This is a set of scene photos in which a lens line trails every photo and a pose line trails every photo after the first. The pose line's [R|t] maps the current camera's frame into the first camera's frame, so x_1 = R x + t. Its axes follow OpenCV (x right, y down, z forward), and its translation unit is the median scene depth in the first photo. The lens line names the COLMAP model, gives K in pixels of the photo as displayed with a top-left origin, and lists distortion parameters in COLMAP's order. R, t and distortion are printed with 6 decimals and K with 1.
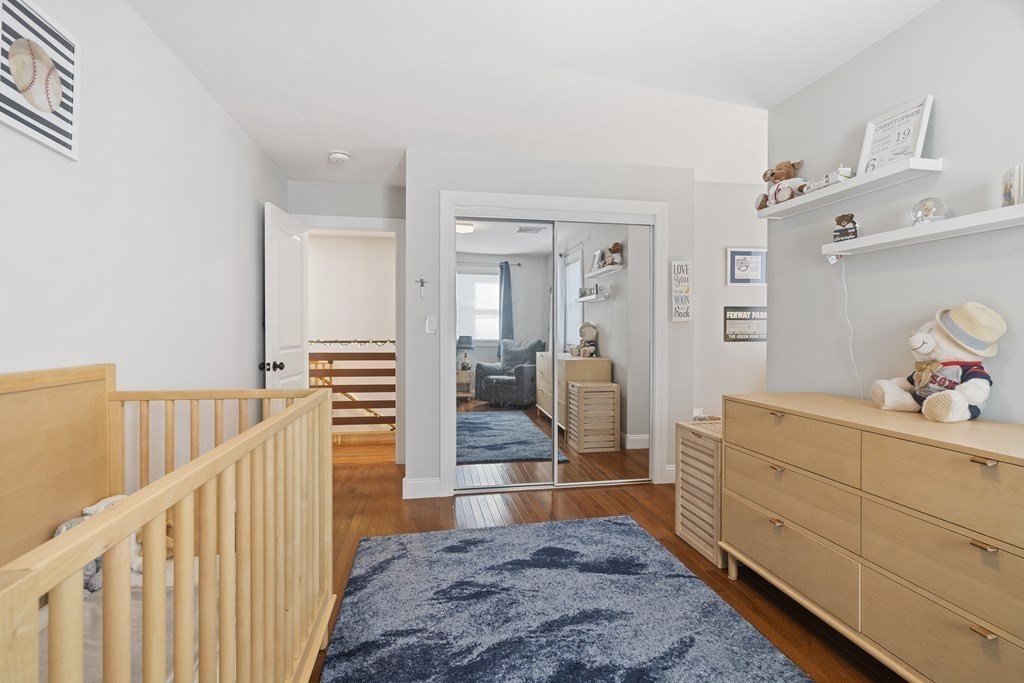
lens RADIAL K [[464.6, 0, 510.5], [0, 464.6, 336.0], [0, 0, 1]] dist [0.000006, 0.000096]
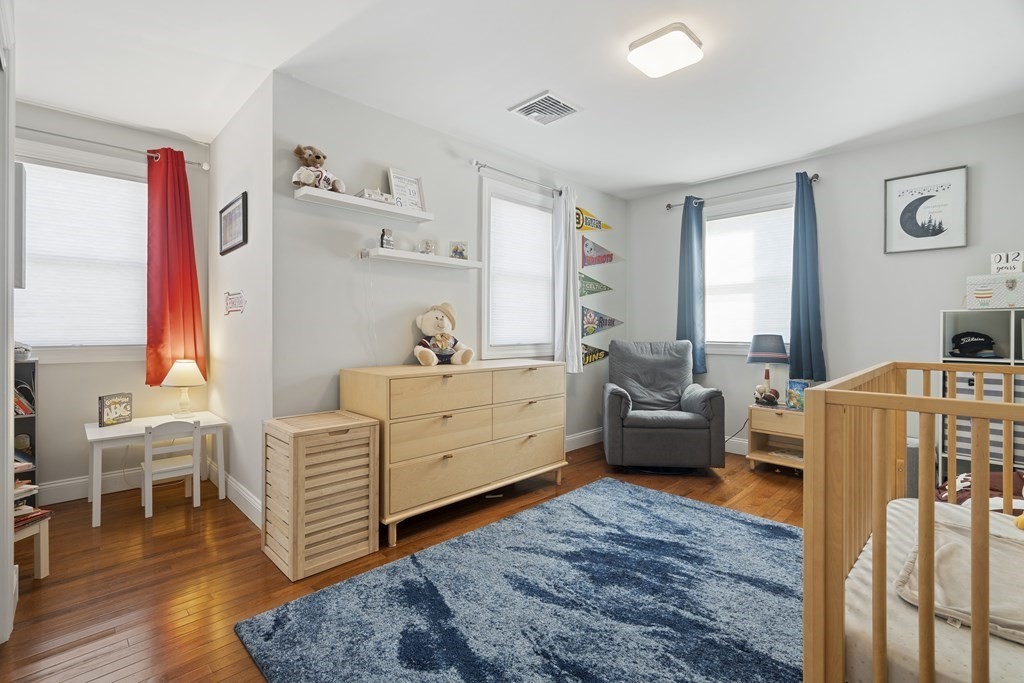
lens RADIAL K [[464.6, 0, 511.7], [0, 464.6, 334.9], [0, 0, 1]] dist [0.000006, 0.000096]
pose [[-0.565081, -0.010715, 0.824966, -0.562734], [0.003771, 0.999872, 0.015570, 0.022233], [-0.825027, 0.011909, -0.564968, 1.398746]]
